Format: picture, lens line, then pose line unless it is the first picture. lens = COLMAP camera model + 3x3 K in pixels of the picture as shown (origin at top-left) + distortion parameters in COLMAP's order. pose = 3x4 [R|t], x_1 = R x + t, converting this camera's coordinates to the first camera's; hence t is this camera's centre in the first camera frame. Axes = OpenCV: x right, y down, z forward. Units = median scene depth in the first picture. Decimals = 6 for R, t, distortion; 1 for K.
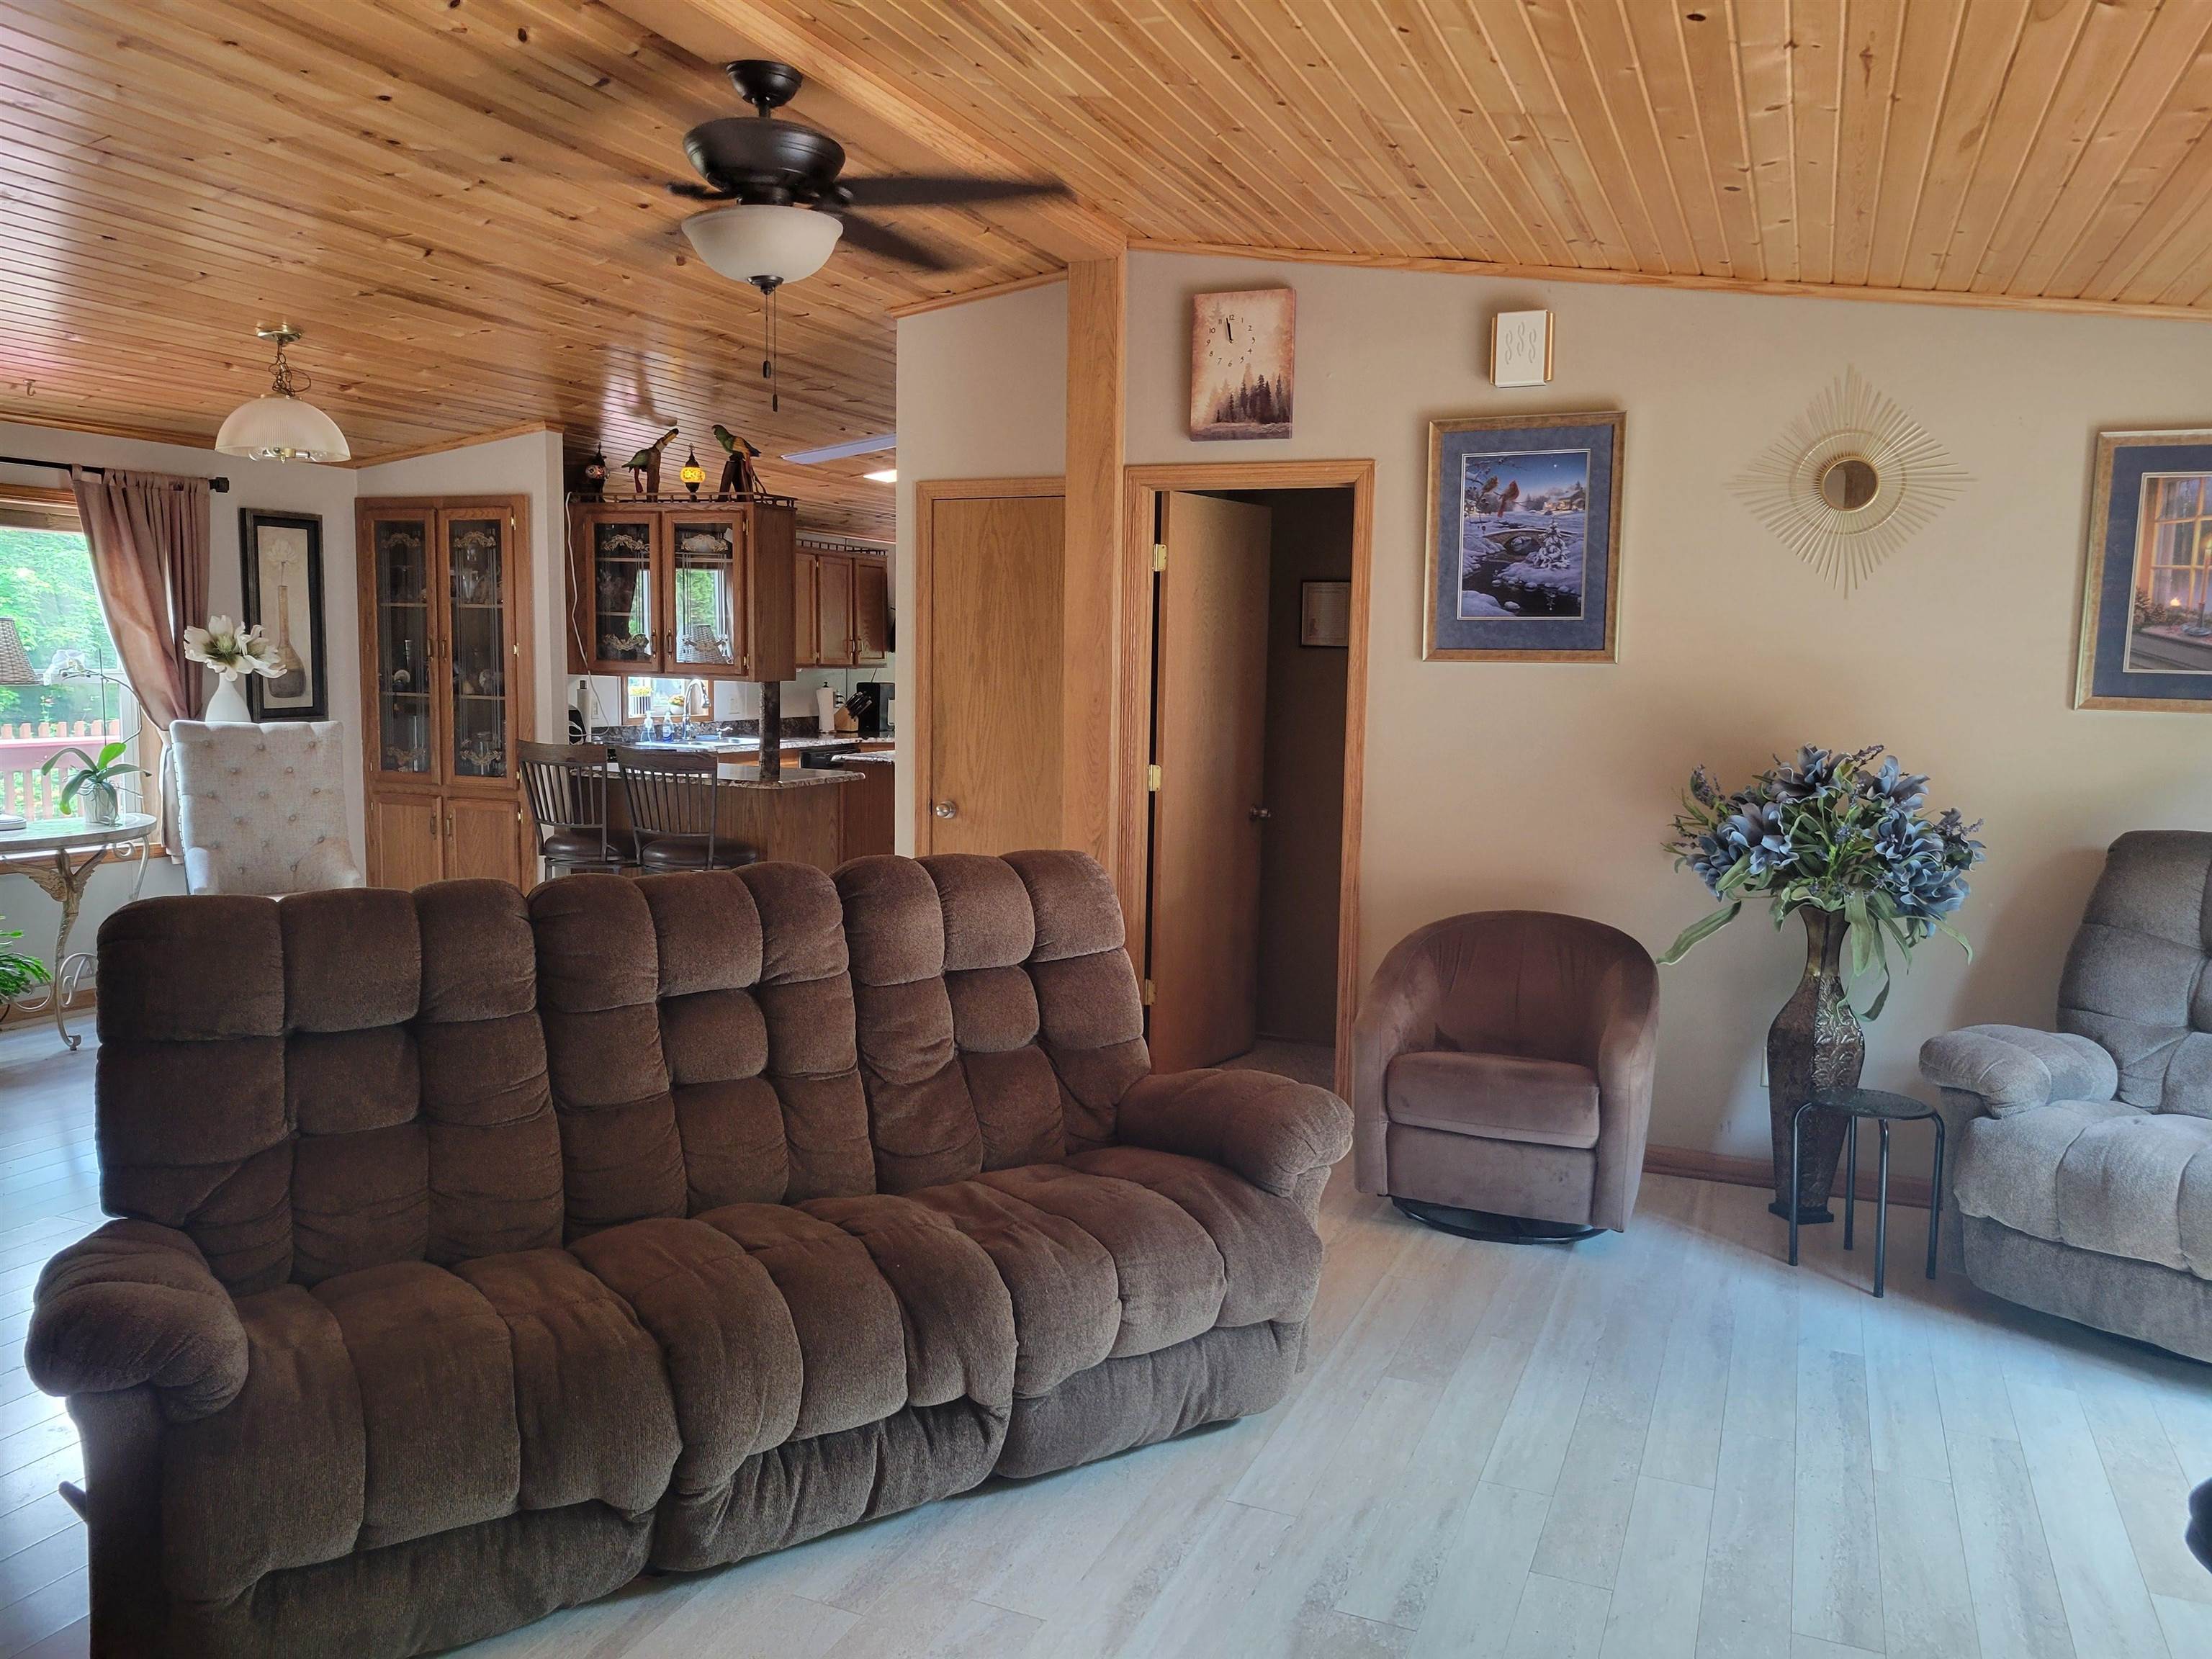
lens RADIAL K [[1659.5, 0, 1099.0], [0, 1659.5, 821.4], [0, 0, 1]] dist [0.046059, -0.029156]
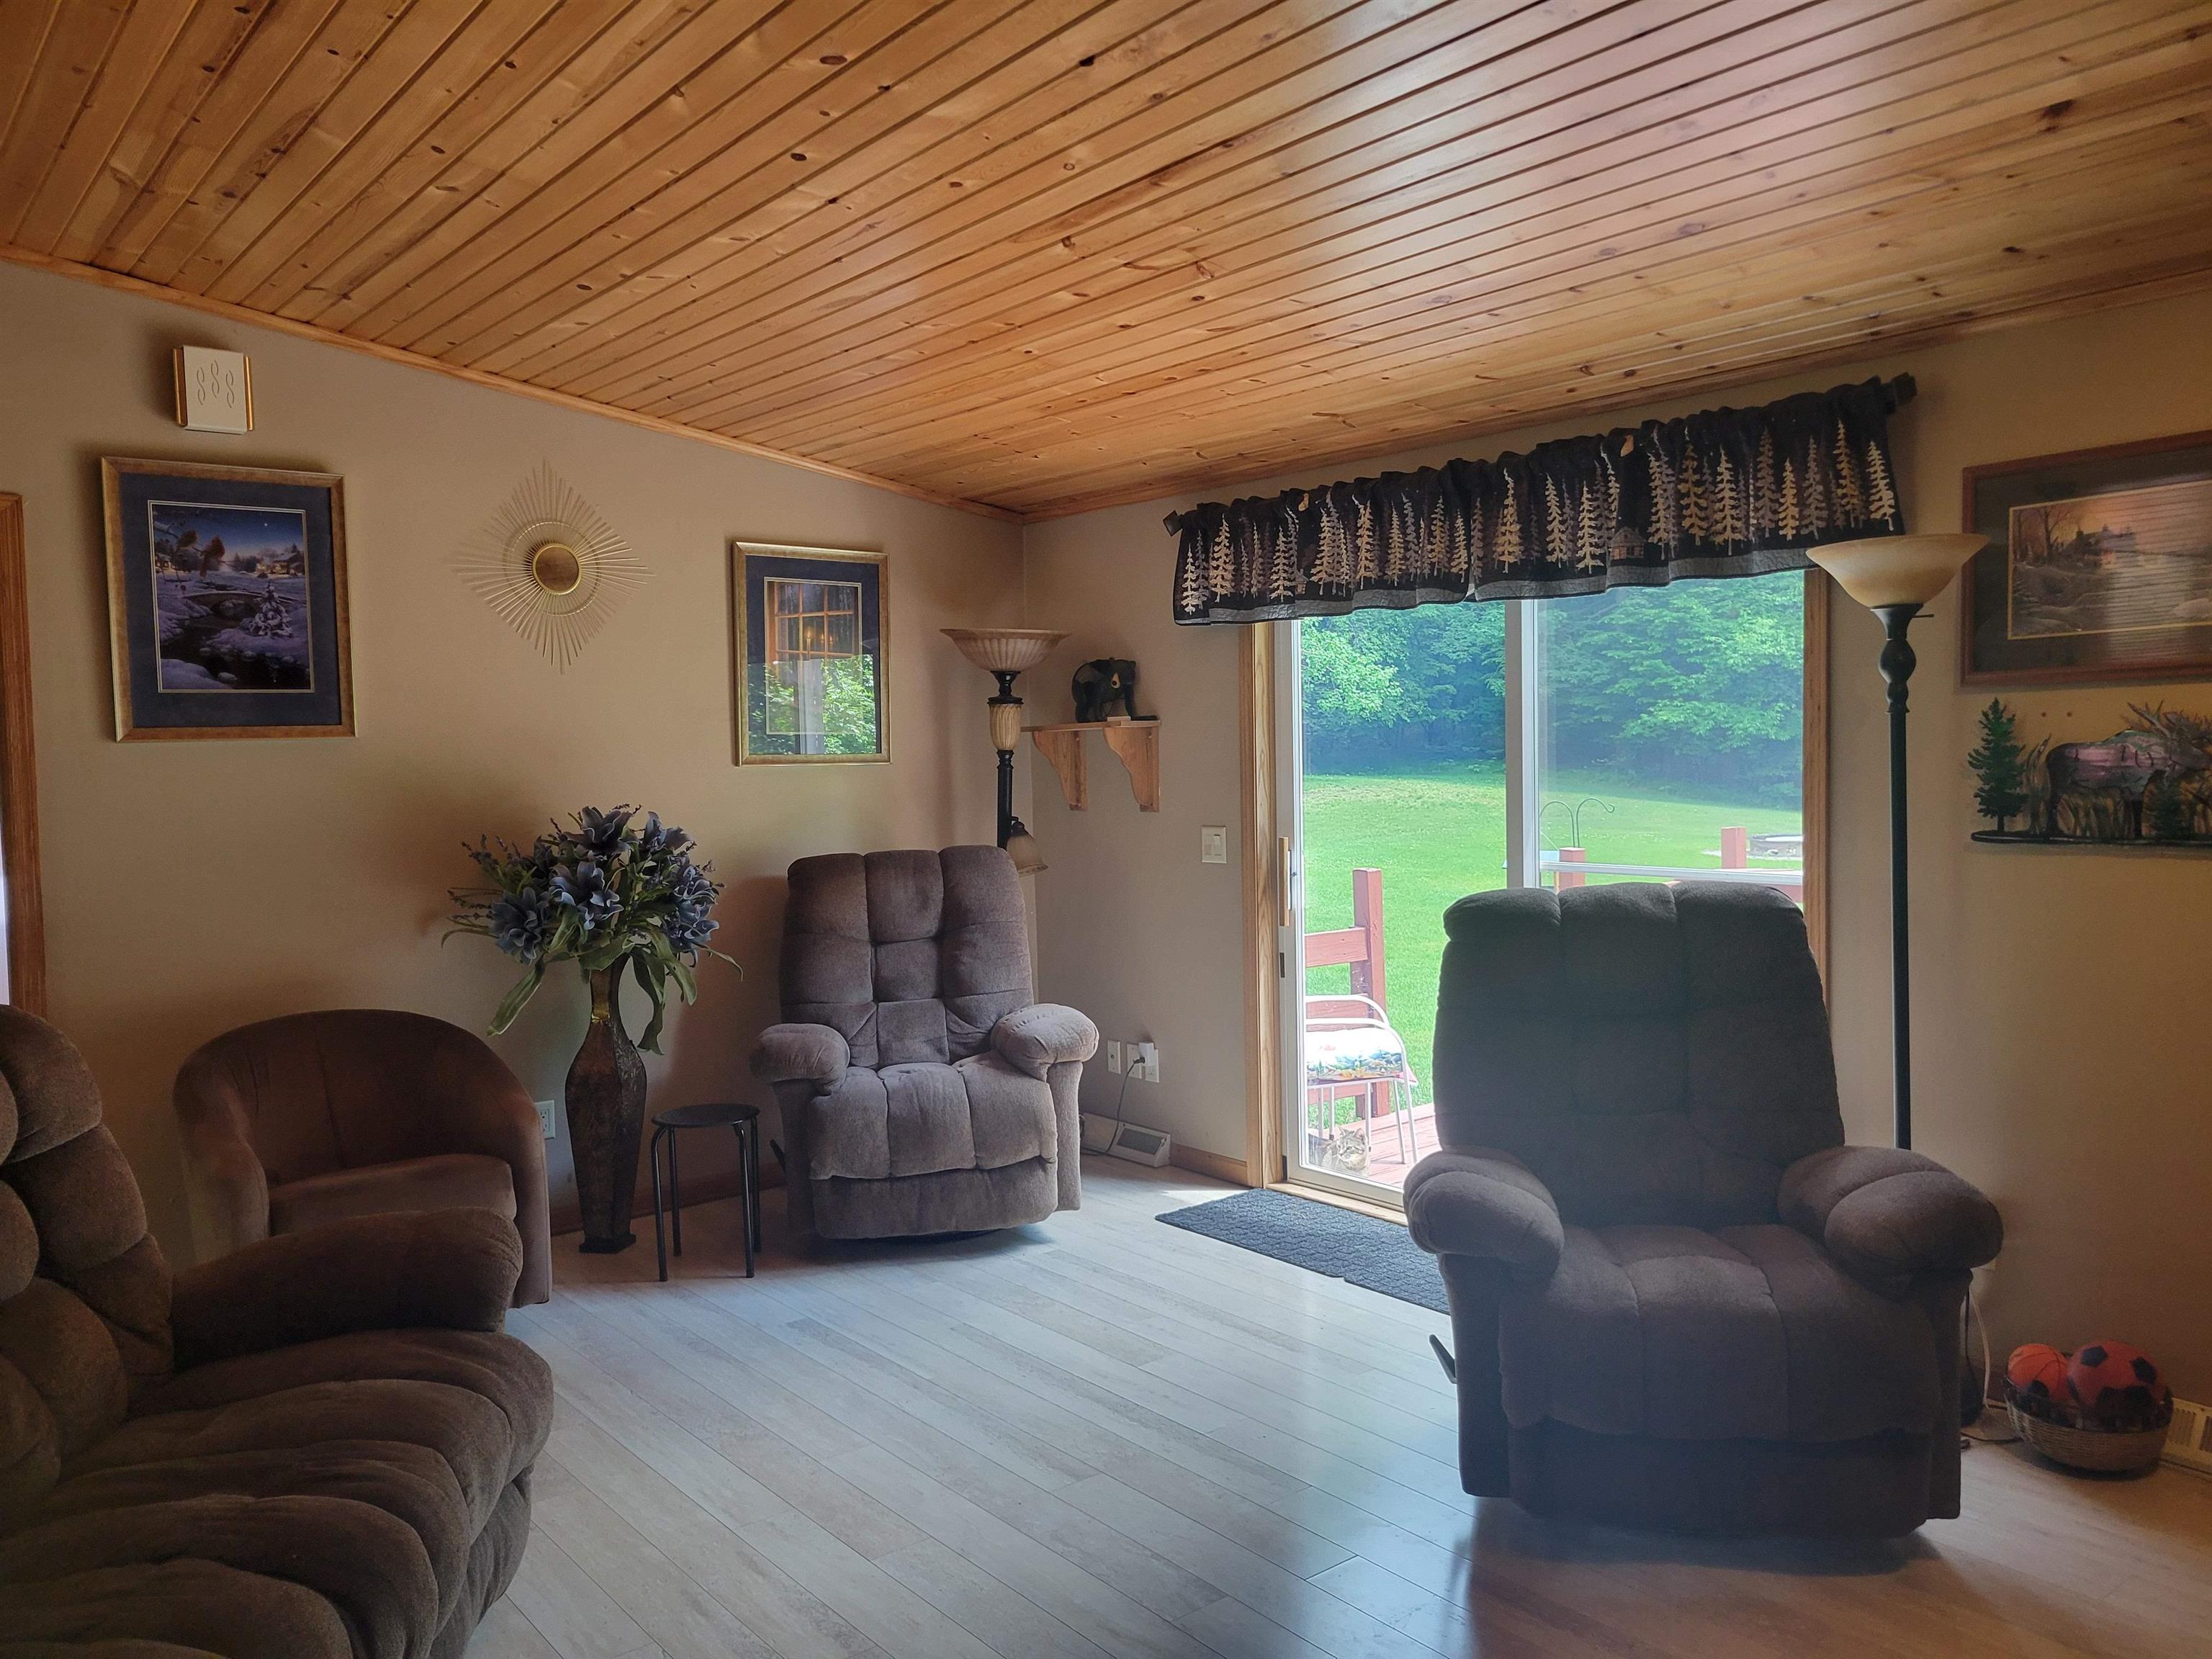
lens RADIAL K [[1659.5, 0, 1100.6], [0, 1659.5, 832.1], [0, 0, 1]] dist [0.046059, -0.029156]
pose [[0.472616, -0.074388, 0.878123, -0.330750], [0.118040, 0.992796, 0.020571, -0.011388], [-0.873327, 0.093931, 0.477992, 0.180197]]
